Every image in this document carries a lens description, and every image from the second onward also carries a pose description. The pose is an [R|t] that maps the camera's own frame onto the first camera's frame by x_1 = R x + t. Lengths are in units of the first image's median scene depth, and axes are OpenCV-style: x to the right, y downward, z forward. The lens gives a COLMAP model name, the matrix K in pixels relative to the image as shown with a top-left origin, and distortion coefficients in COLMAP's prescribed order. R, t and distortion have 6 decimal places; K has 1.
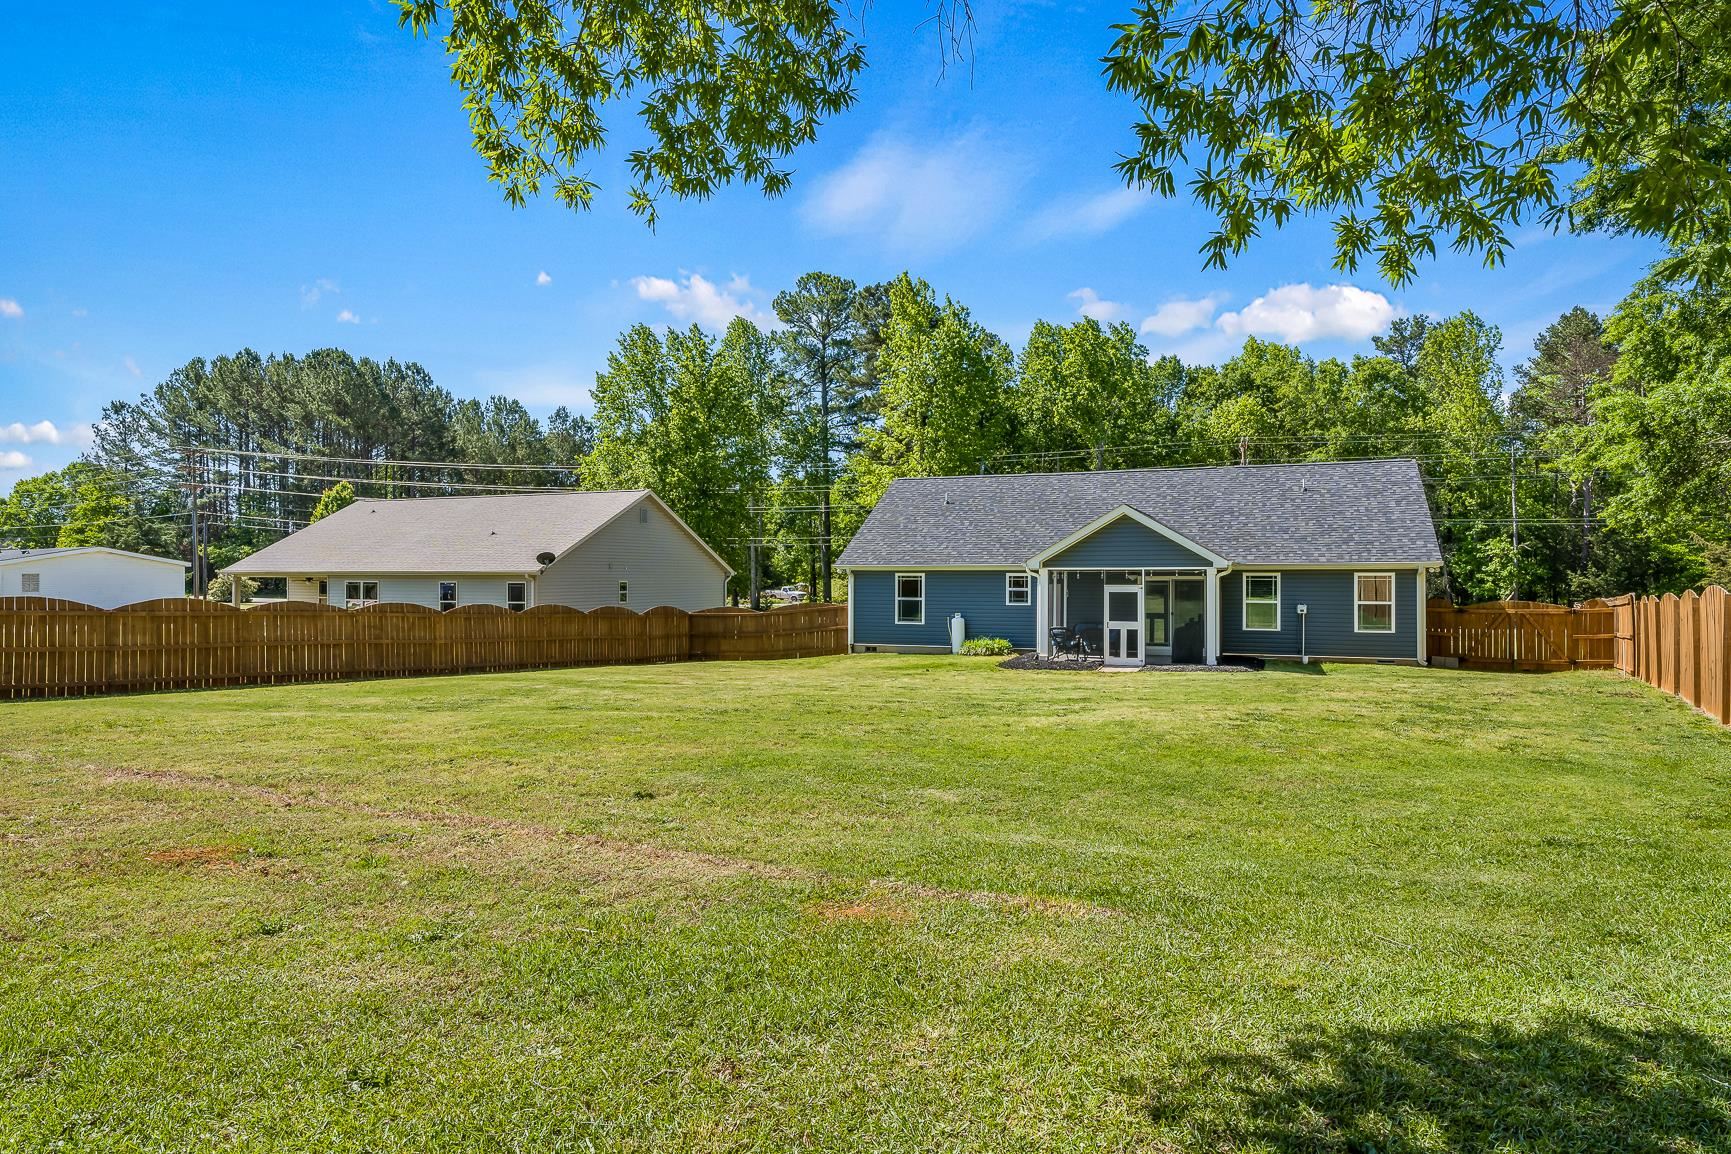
lens RADIAL K [[1048.0, 0, 865.5], [0, 1048.0, 577.0], [0, 0, 1]] dist [0.000441, 0.000987]
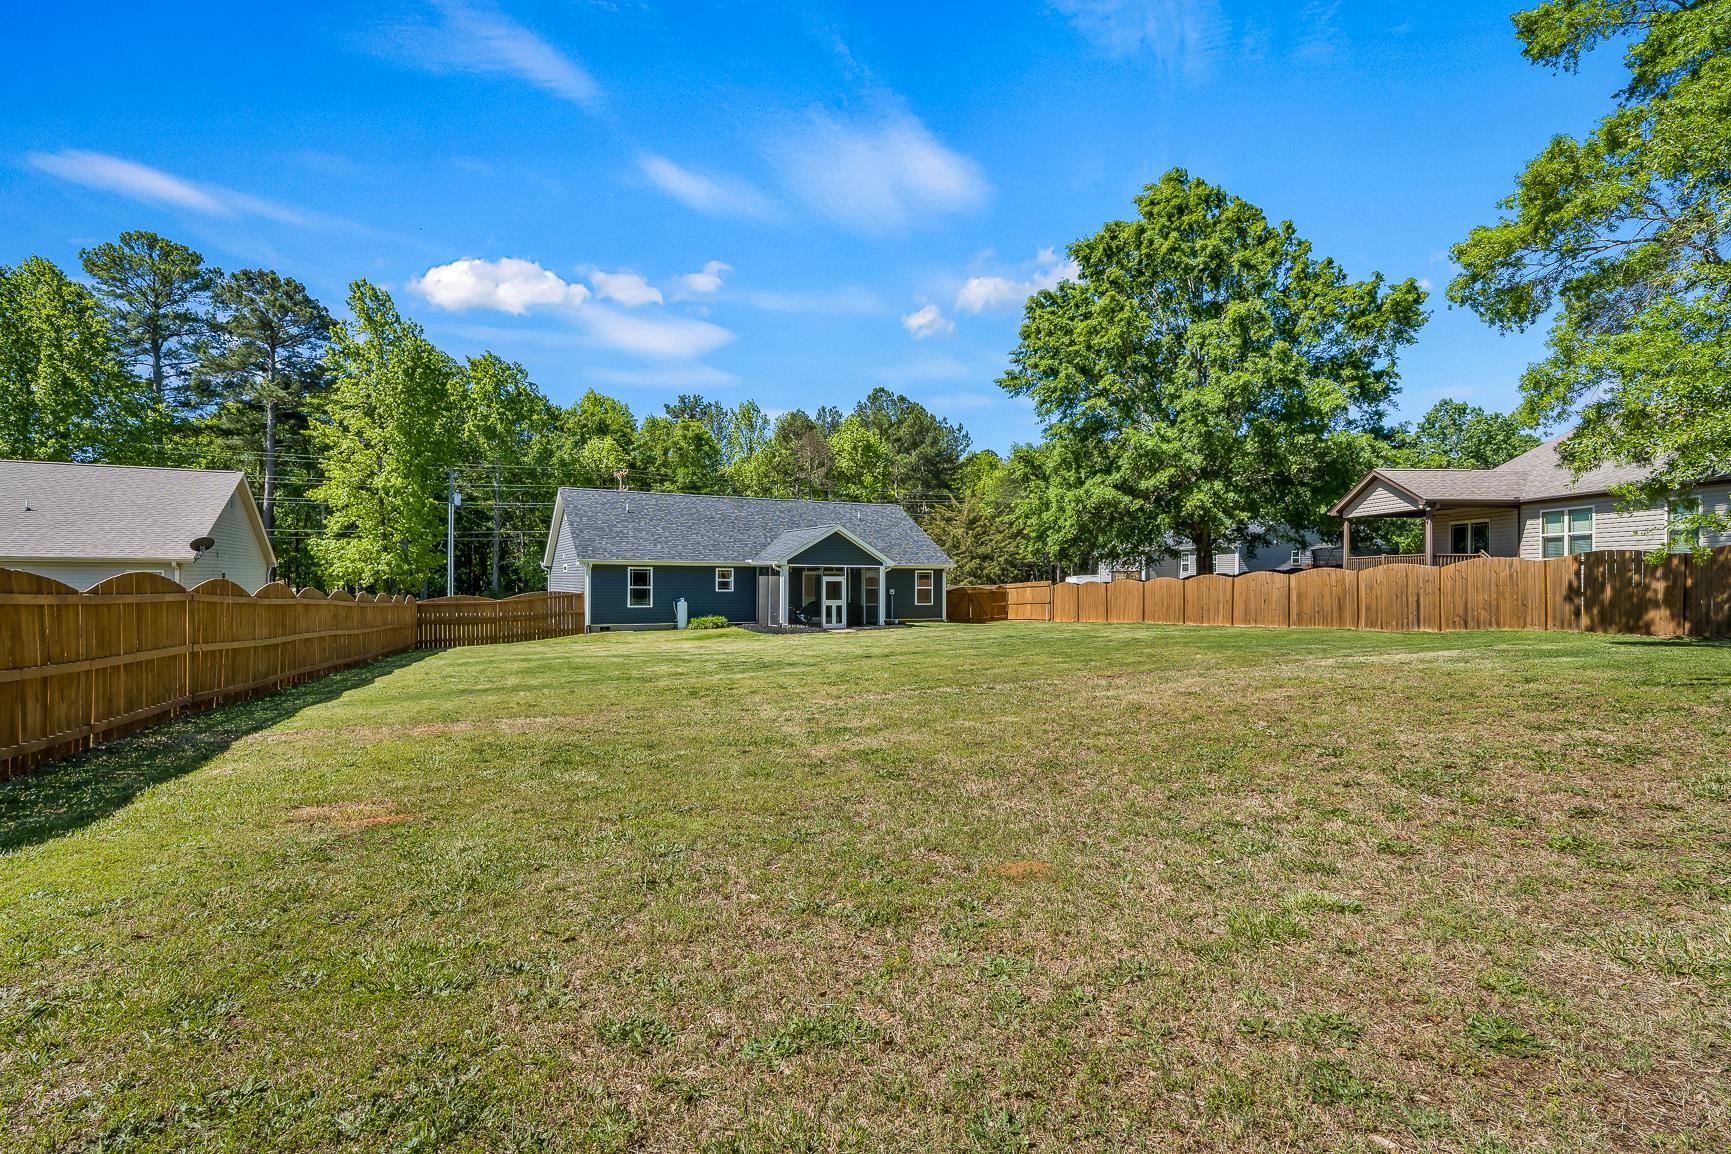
lens RADIAL K [[851.3, 0, 869.3], [0, 851.3, 583.7], [0, 0, 1]] dist [-0.003293, -0.000183]
pose [[0.665945, -0.000570, 0.746001, -0.626394], [-0.005680, 0.999967, 0.005834, 0.010186], [-0.745980, -0.008123, 0.665919, 0.123898]]
